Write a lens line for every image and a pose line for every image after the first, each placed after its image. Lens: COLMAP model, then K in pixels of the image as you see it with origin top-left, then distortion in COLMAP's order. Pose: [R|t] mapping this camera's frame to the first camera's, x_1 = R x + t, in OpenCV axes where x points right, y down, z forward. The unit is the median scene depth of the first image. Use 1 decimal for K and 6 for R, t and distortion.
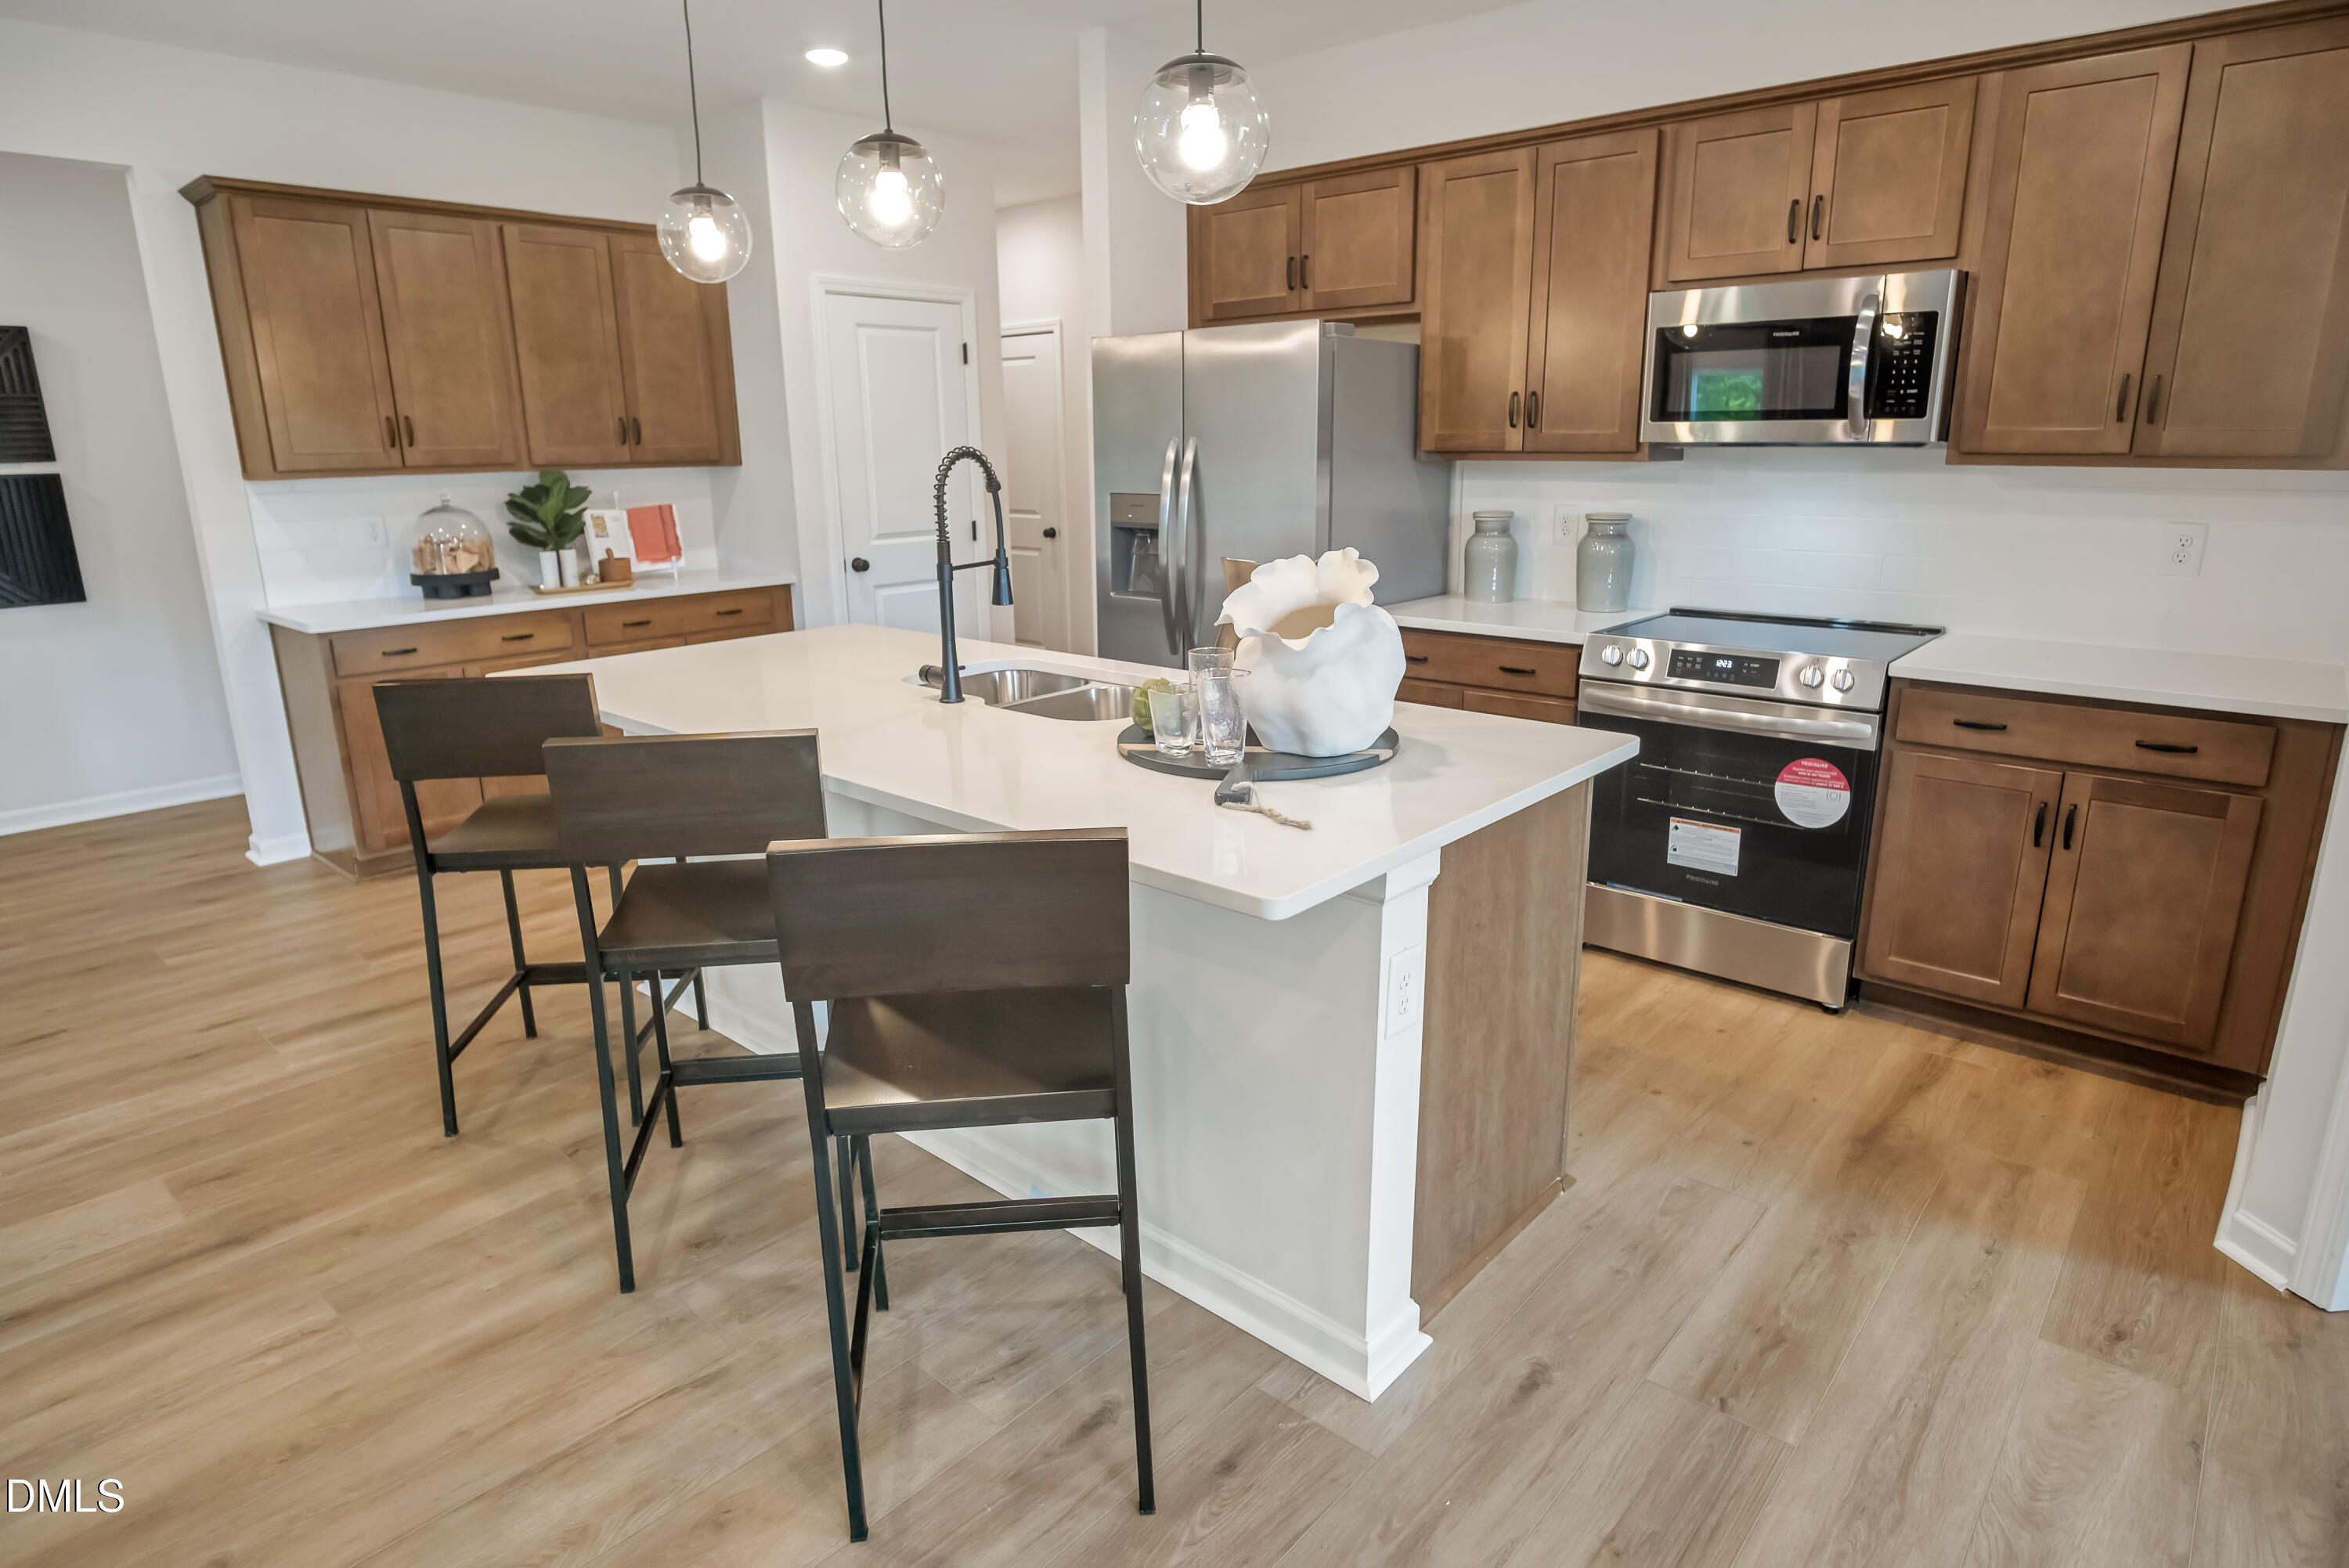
lens RADIAL K [[1270.6, 0, 1159.4], [0, 1270.6, 767.9], [0, 0, 1]] dist [-0.023853, 0.000966]
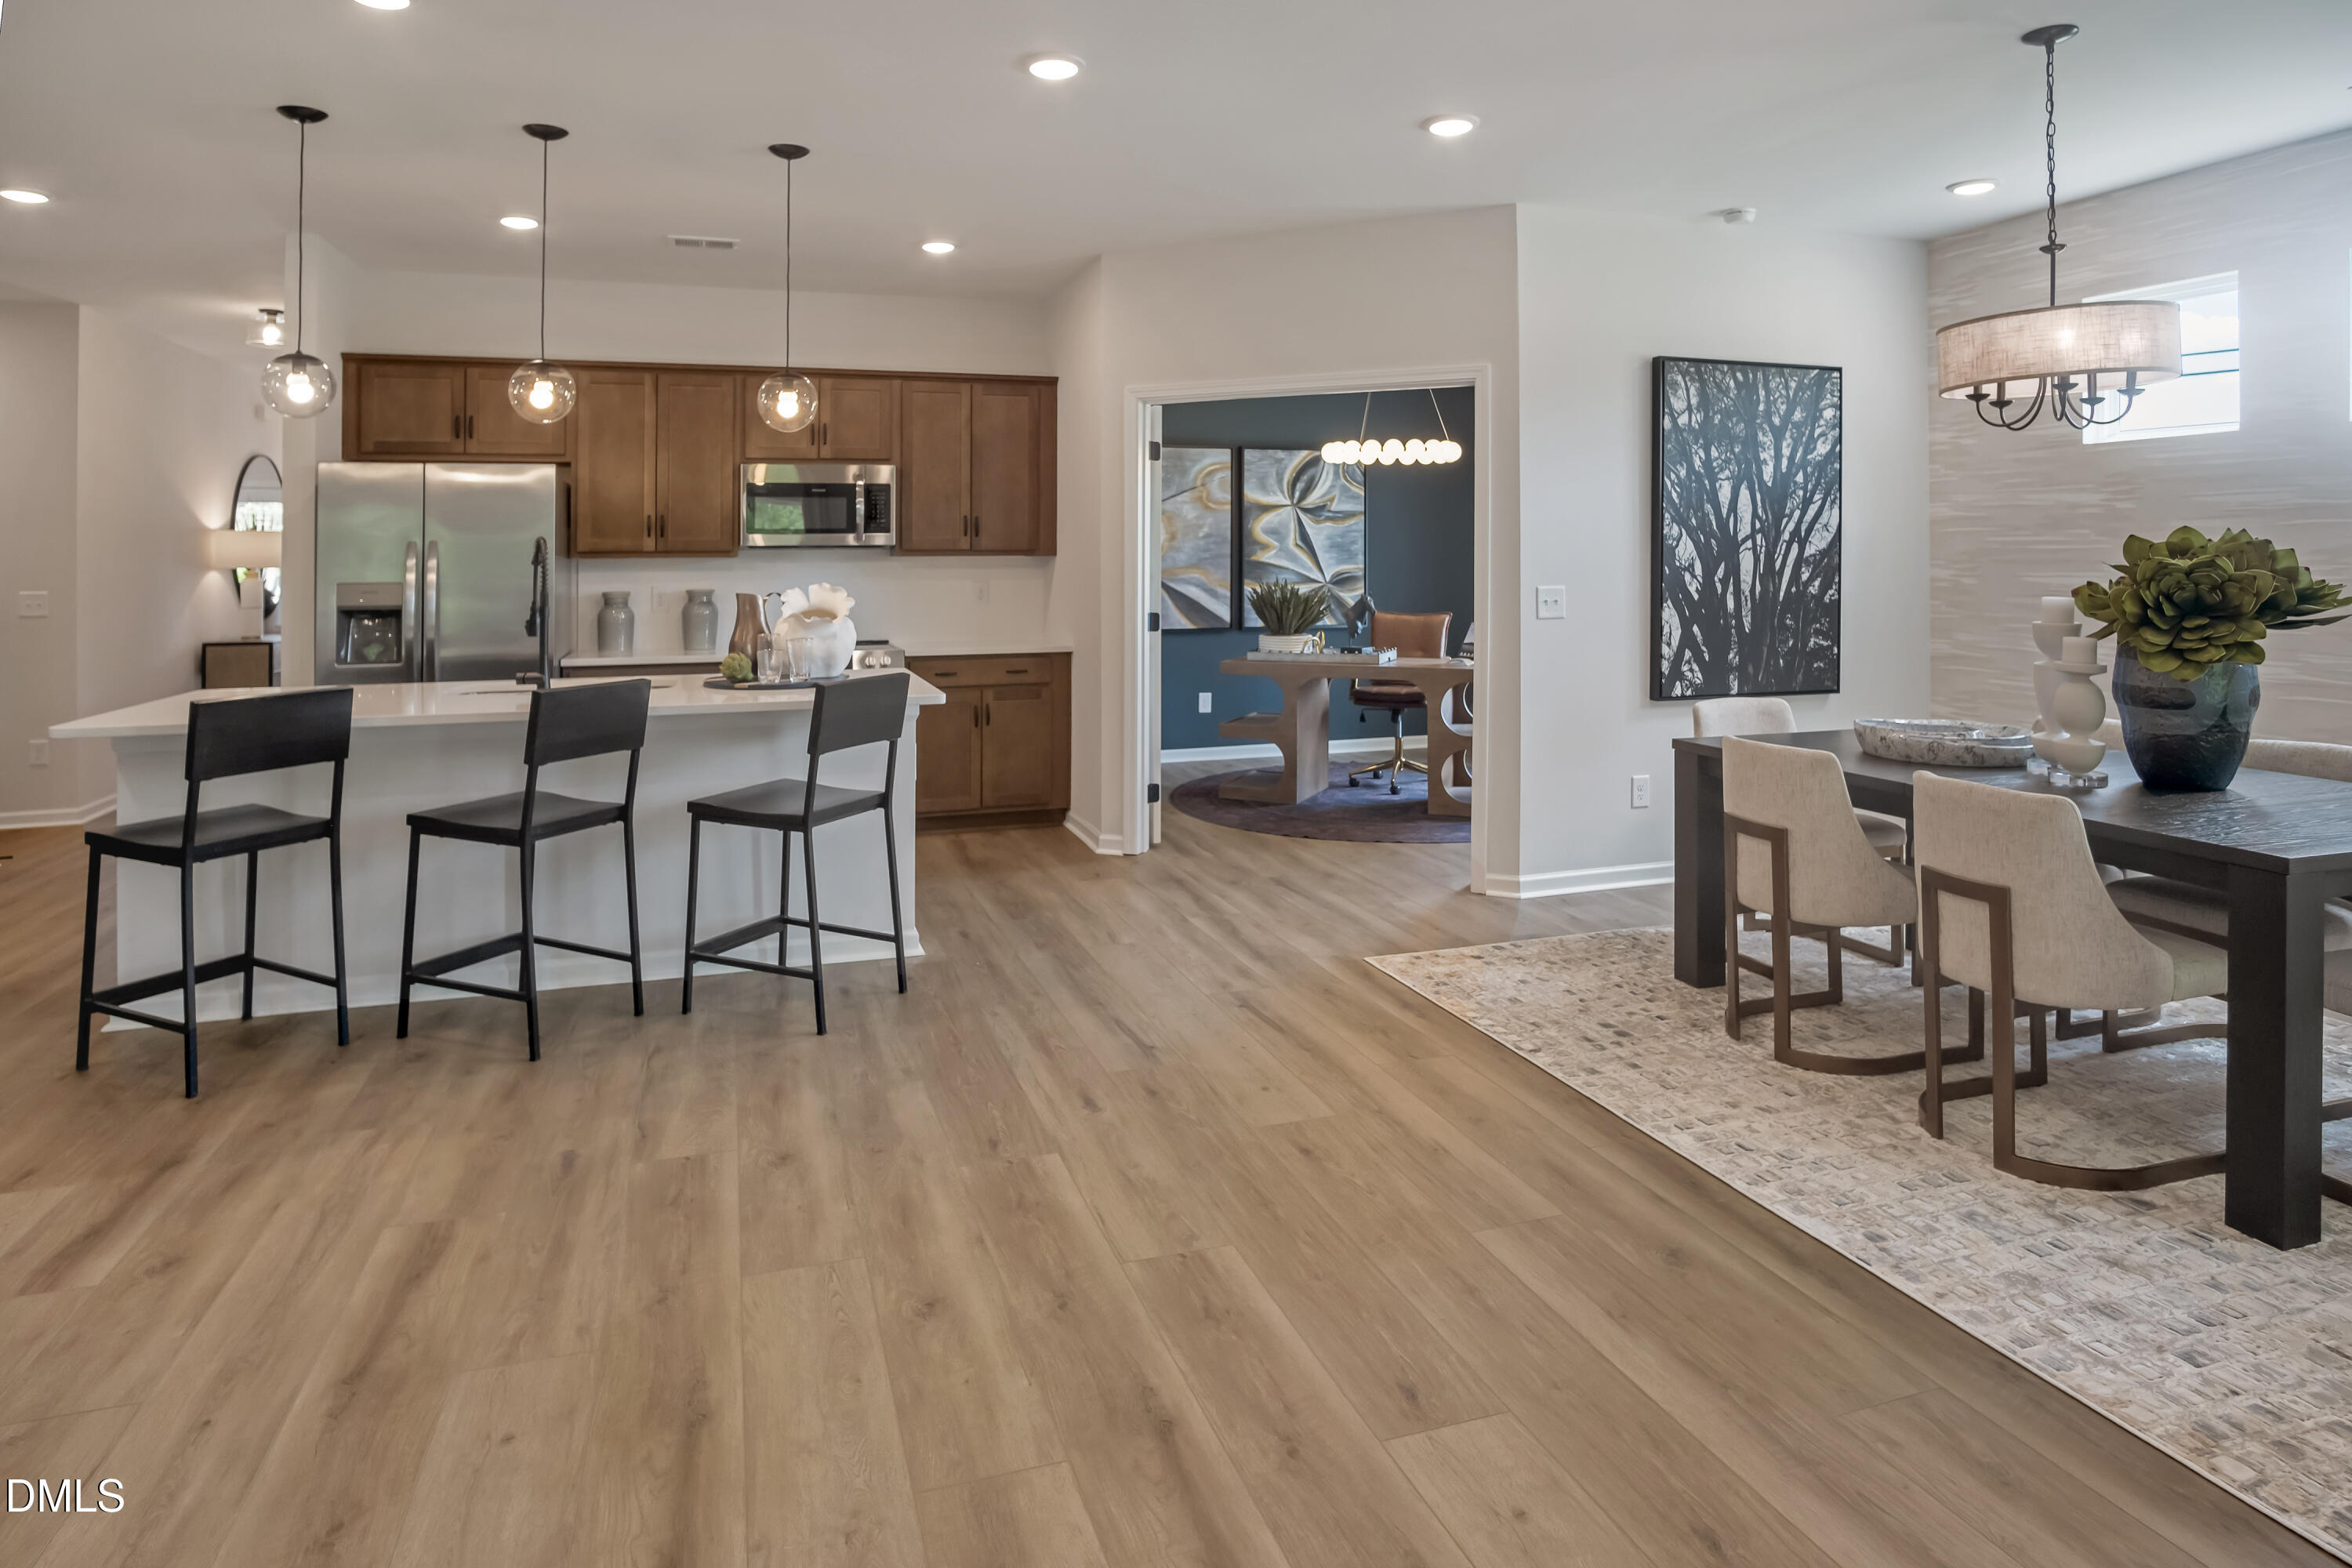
lens RADIAL K [[1303.2, 0, 1174.9], [0, 1303.2, 624.5], [0, 0, 1]] dist [-0.012824, 0.001984]
pose [[0.489048, -0.038938, 0.871387, -1.018988], [0.217790, 0.972813, -0.078761, 0.134067], [-0.844630, 0.228297, 0.484232, -0.387619]]
